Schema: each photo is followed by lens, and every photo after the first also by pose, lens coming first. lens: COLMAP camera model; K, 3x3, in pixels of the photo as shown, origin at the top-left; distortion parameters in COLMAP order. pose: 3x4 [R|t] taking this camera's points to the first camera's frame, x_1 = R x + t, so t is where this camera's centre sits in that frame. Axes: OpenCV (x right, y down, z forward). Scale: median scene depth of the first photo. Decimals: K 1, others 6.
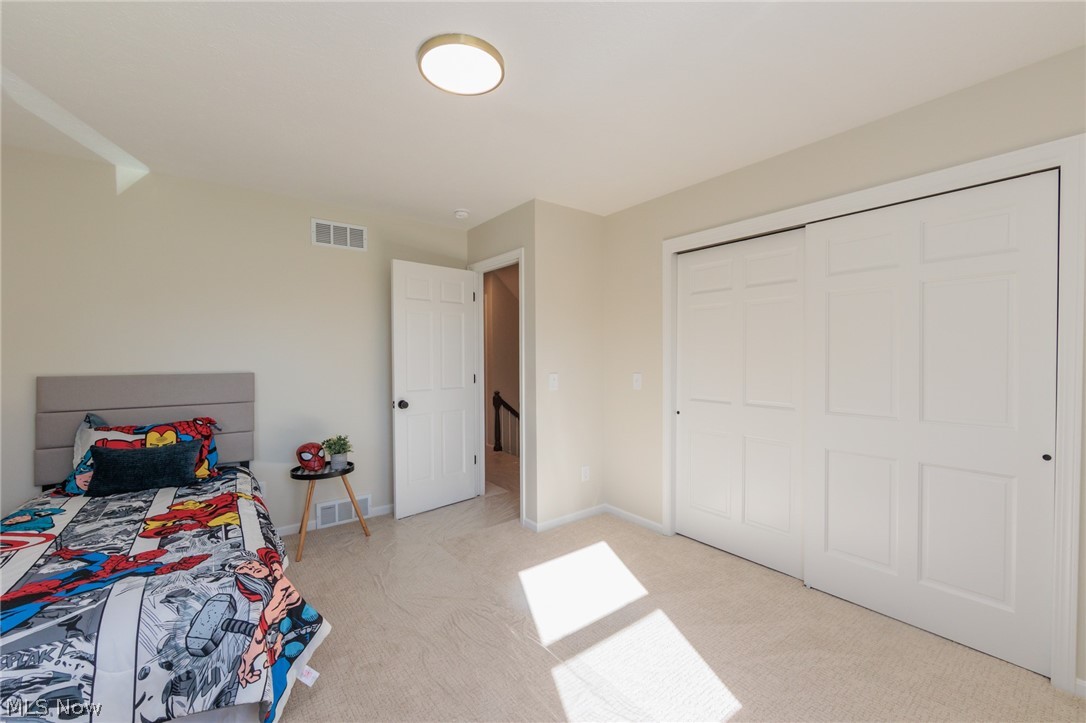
lens RADIAL K [[425.3, 0, 548.6], [0, 425.3, 365.0], [0, 0, 1]] dist [-0.001972, -0.000113]
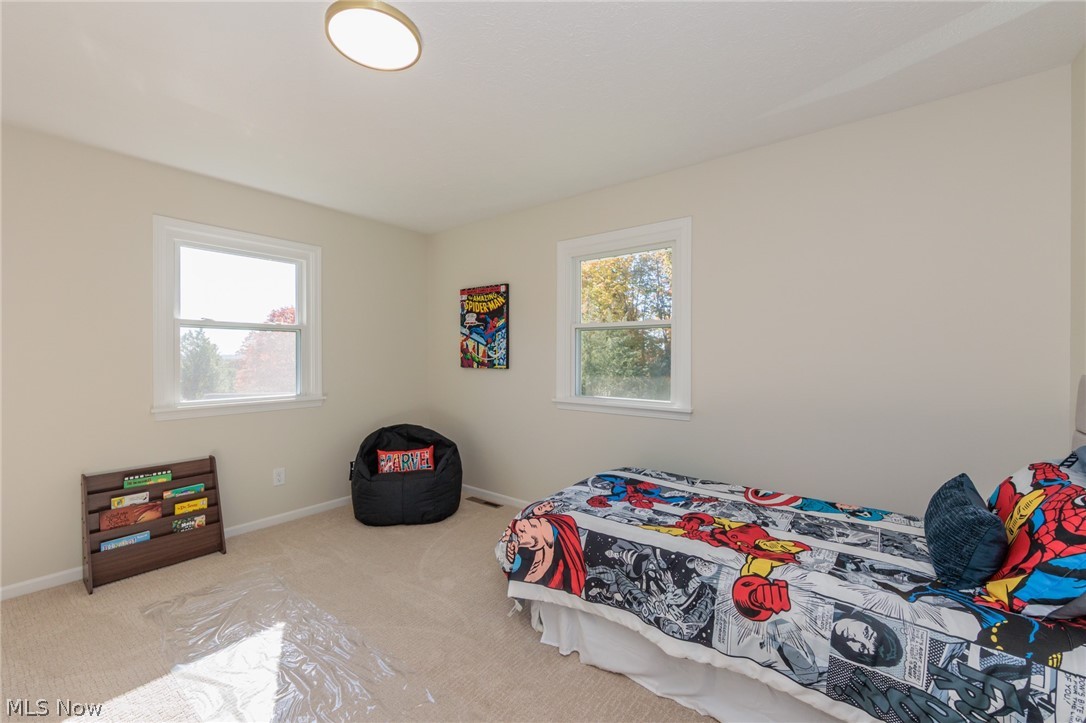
lens RADIAL K [[425.3, 0, 548.6], [0, 425.3, 365.0], [0, 0, 1]] dist [-0.001972, -0.000113]
pose [[-0.968665, 0.010037, -0.248166, -0.343007], [-0.001422, 0.998943, 0.045950, -0.024239], [0.248365, 0.044863, -0.967627, 2.042268]]
